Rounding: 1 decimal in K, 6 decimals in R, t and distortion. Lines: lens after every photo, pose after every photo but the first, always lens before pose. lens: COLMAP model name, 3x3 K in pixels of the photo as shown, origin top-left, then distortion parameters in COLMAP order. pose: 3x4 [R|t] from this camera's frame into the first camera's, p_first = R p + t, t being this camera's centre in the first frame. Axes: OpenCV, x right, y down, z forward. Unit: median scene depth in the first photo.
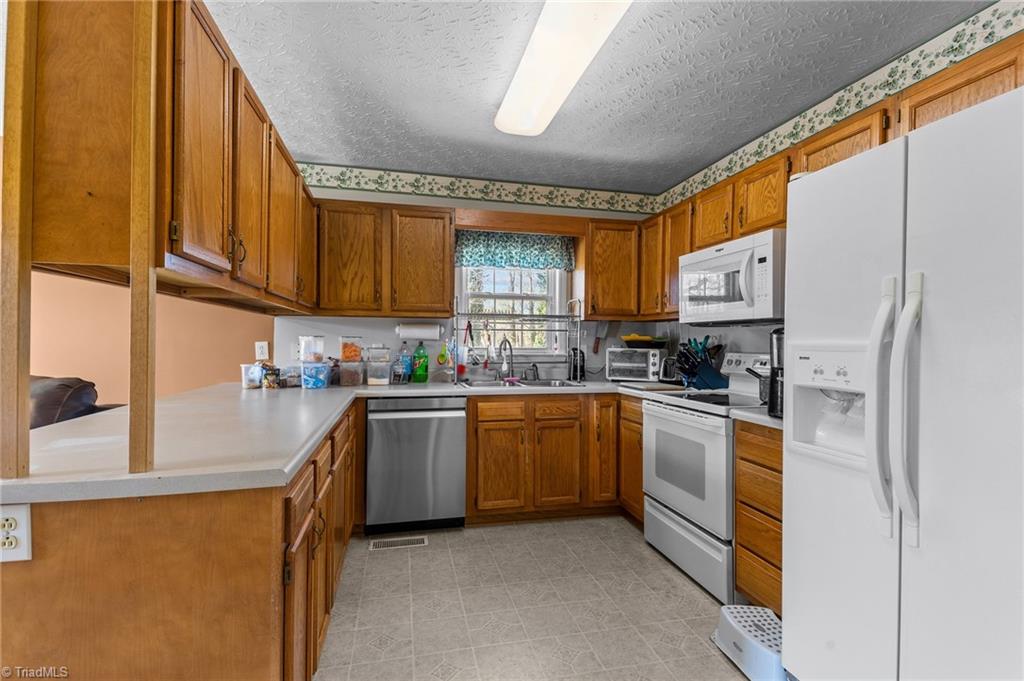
lens RADIAL K [[479.6, 0, 510.6], [0, 479.6, 342.7], [0, 0, 1]] dist [0.038714, -0.018873]
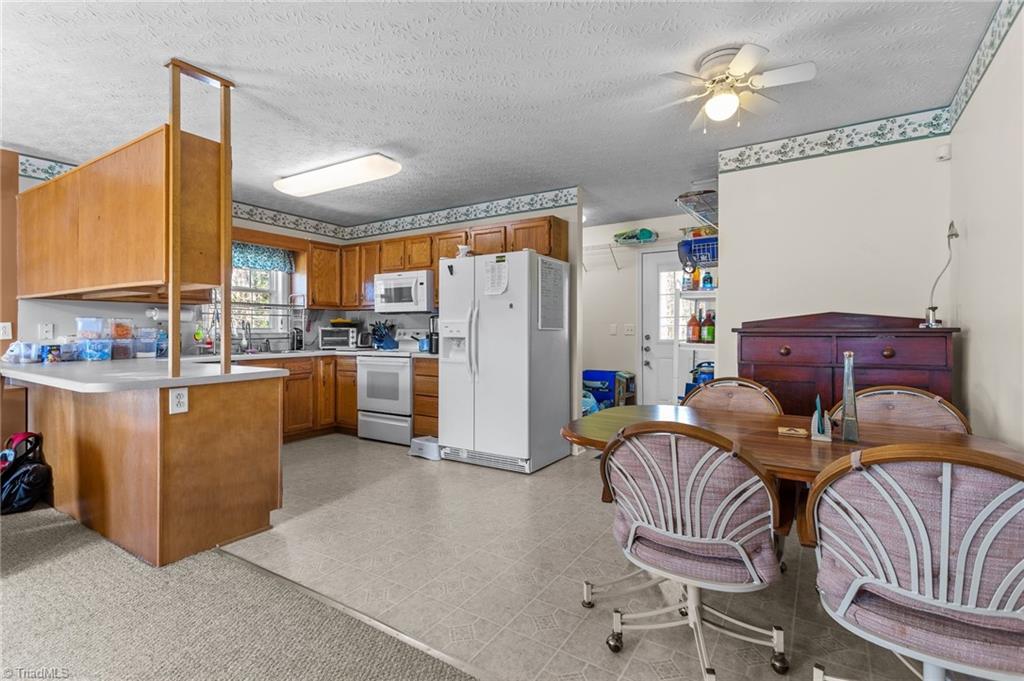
lens RADIAL K [[479.6, 0, 508.9], [0, 479.6, 328.2], [0, 0, 1]] dist [0.038714, -0.018873]
pose [[0.716808, -0.005507, 0.697249, -0.494241], [0.007769, 0.999970, -0.000089, 0.020513], [-0.697228, 0.005481, 0.716829, -0.568259]]
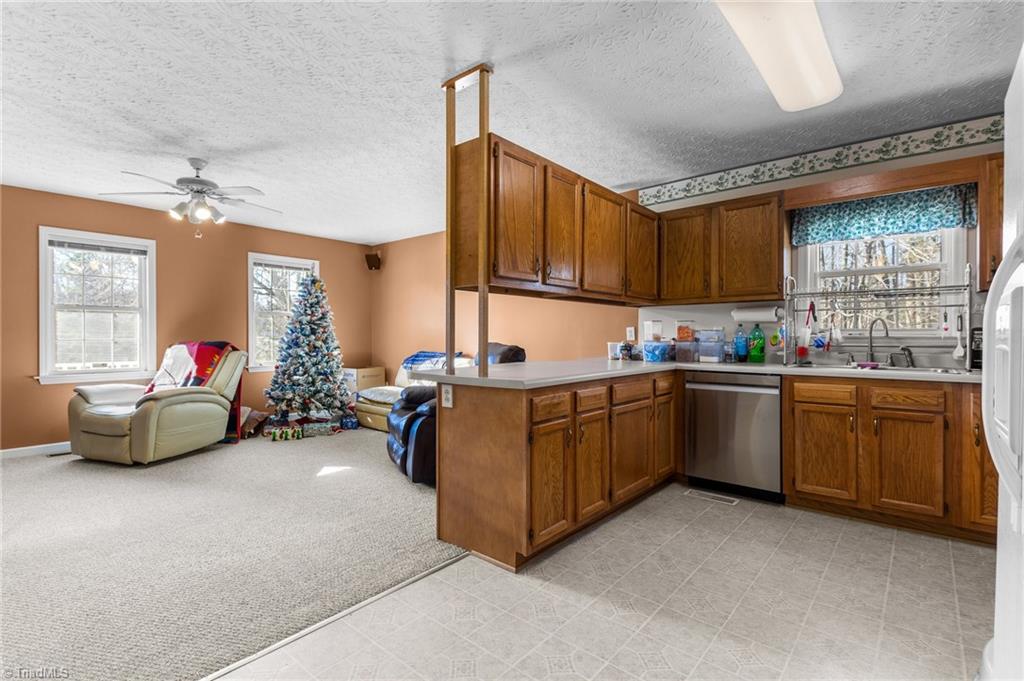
lens RADIAL K [[479.6, 0, 505.1], [0, 479.6, 336.7], [0, 0, 1]] dist [0.038714, -0.018873]
pose [[0.593828, -0.006626, -0.804564, 0.373467], [0.002710, 0.999977, -0.006235, 0.033790], [0.804587, 0.001522, 0.593833, -0.076400]]
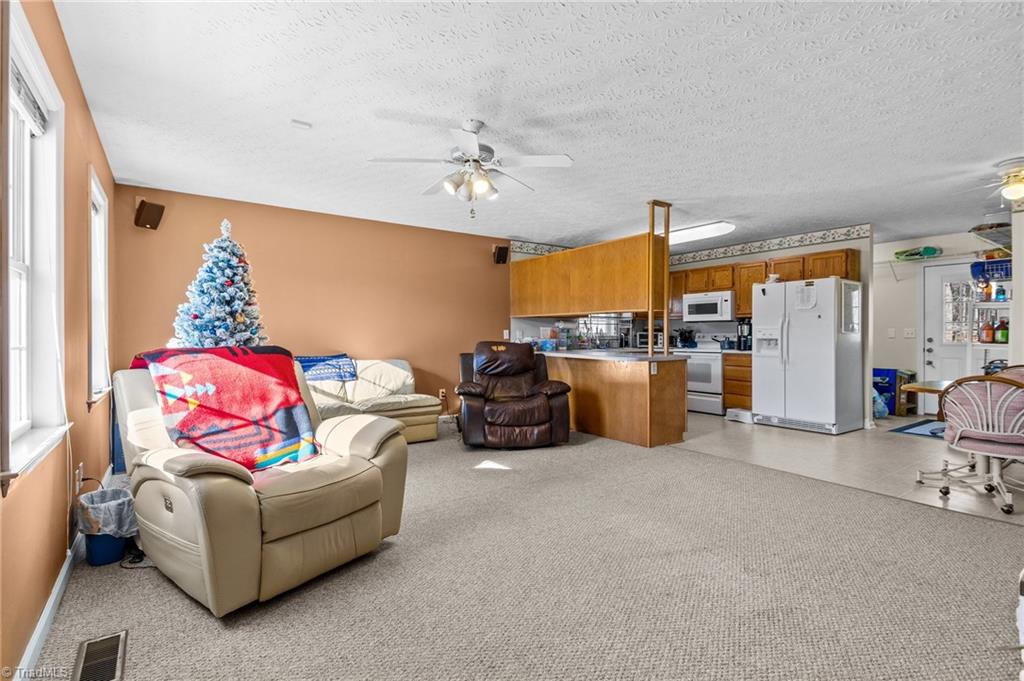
lens RADIAL K [[479.6, 0, 508.1], [0, 479.6, 336.1], [0, 0, 1]] dist [0.038714, -0.018873]
pose [[0.925917, -0.008864, 0.377623, -1.333539], [0.008551, 0.999960, 0.002507, 0.020311], [-0.377630, 0.000908, 0.925956, -0.896251]]
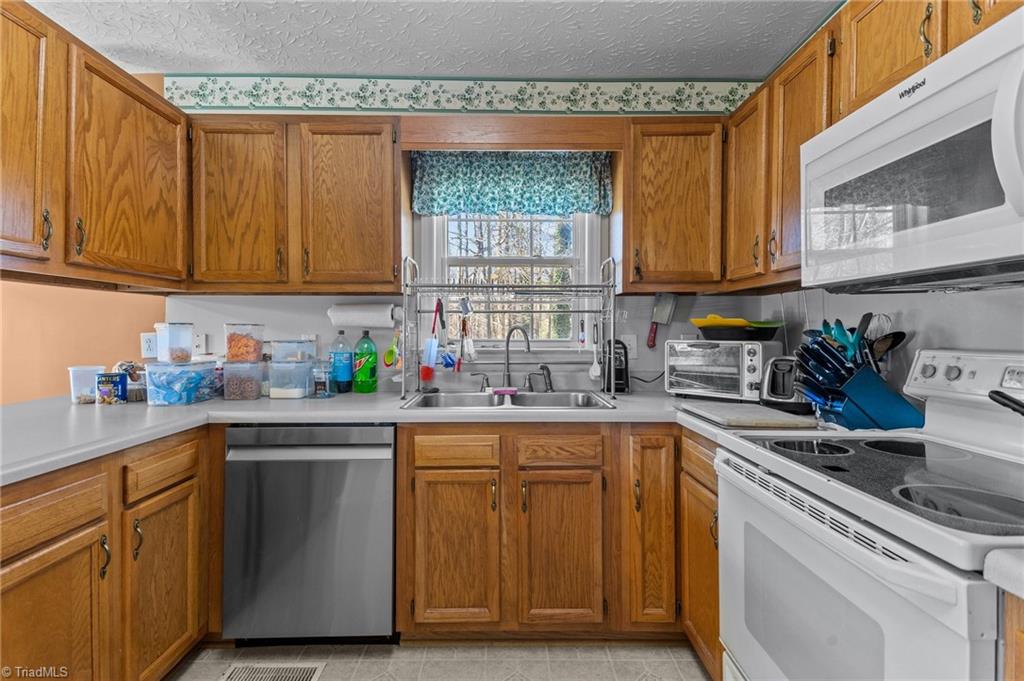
lens RADIAL K [[479.6, 0, 505.2], [0, 479.6, 332.0], [0, 0, 1]] dist [0.038714, -0.018873]
pose [[0.975268, -0.006720, -0.220924, 0.161594], [0.006030, 0.999975, -0.003802, 0.003384], [0.220944, 0.002376, 0.975284, 0.444403]]
